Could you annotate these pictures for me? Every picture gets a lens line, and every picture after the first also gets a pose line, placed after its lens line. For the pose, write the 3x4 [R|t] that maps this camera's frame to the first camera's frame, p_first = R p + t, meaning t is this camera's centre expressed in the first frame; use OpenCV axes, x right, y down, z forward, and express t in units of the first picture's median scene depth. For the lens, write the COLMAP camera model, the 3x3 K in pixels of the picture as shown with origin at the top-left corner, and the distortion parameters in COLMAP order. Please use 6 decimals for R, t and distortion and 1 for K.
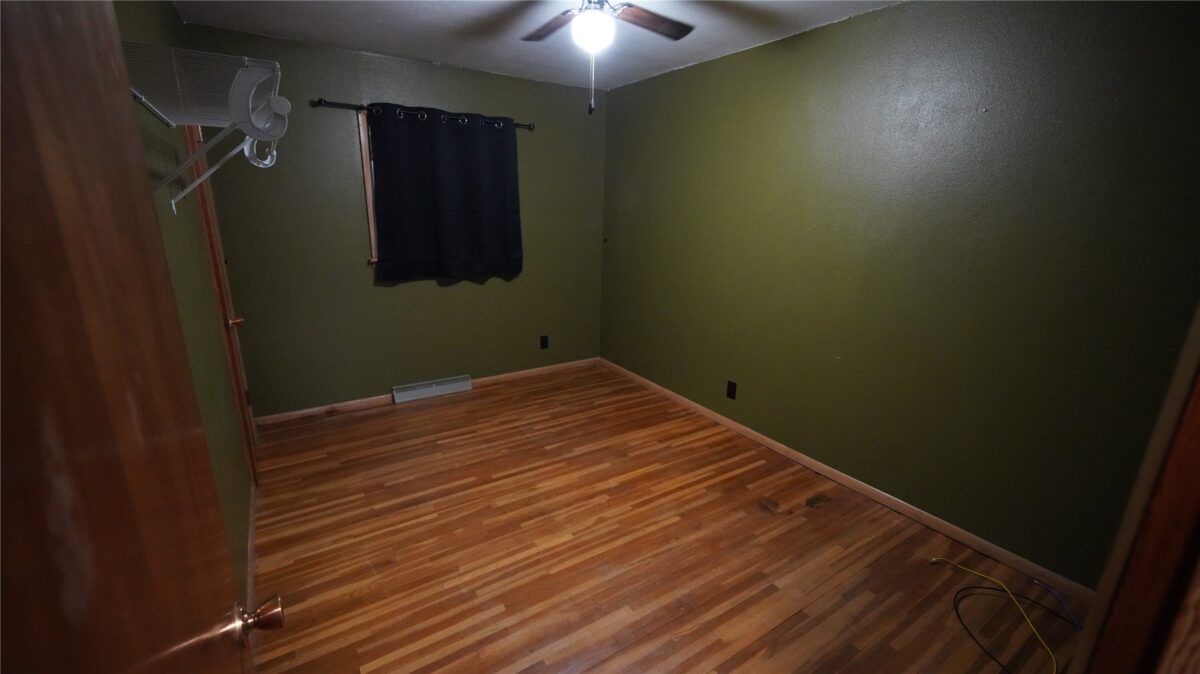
lens RADIAL K [[495.1, 0, 592.5], [0, 495.1, 340.5], [0, 0, 1]] dist [0.001998, 0.000227]
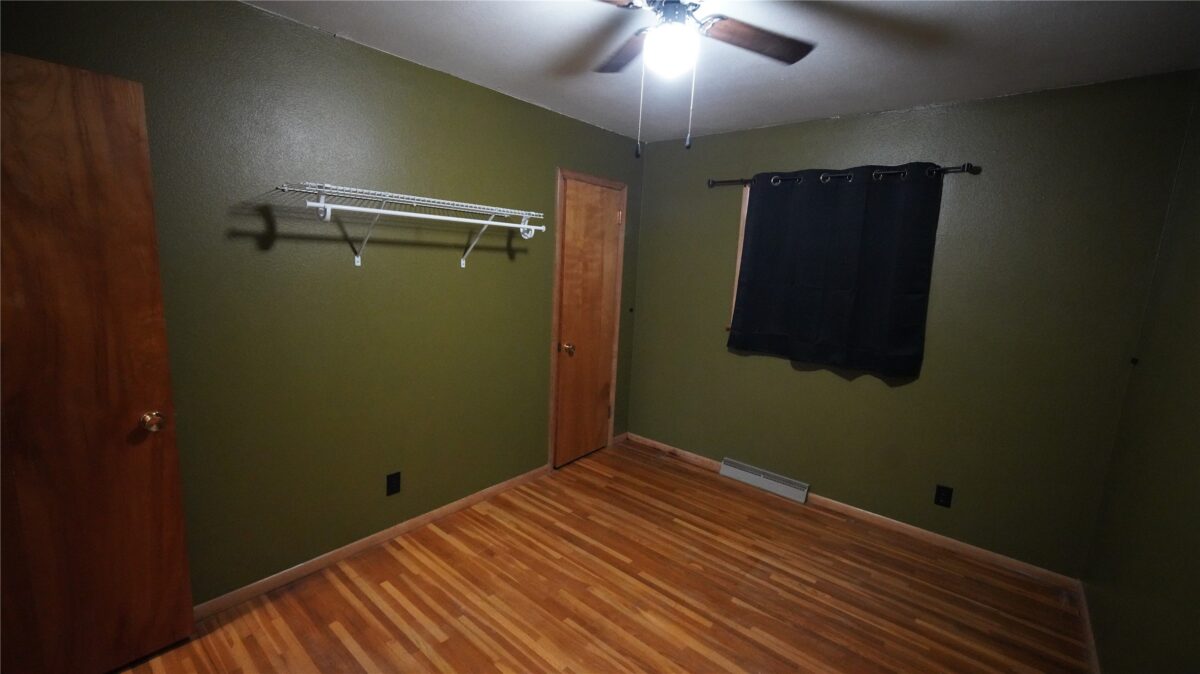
lens RADIAL K [[495.1, 0, 592.5], [0, 495.1, 340.5], [0, 0, 1]] dist [0.001998, 0.000227]
pose [[0.272090, 0.150488, -0.950432, 0.523898], [-0.294181, 0.953417, 0.066742, -0.142673], [0.916201, 0.261439, 0.303686, 0.534617]]
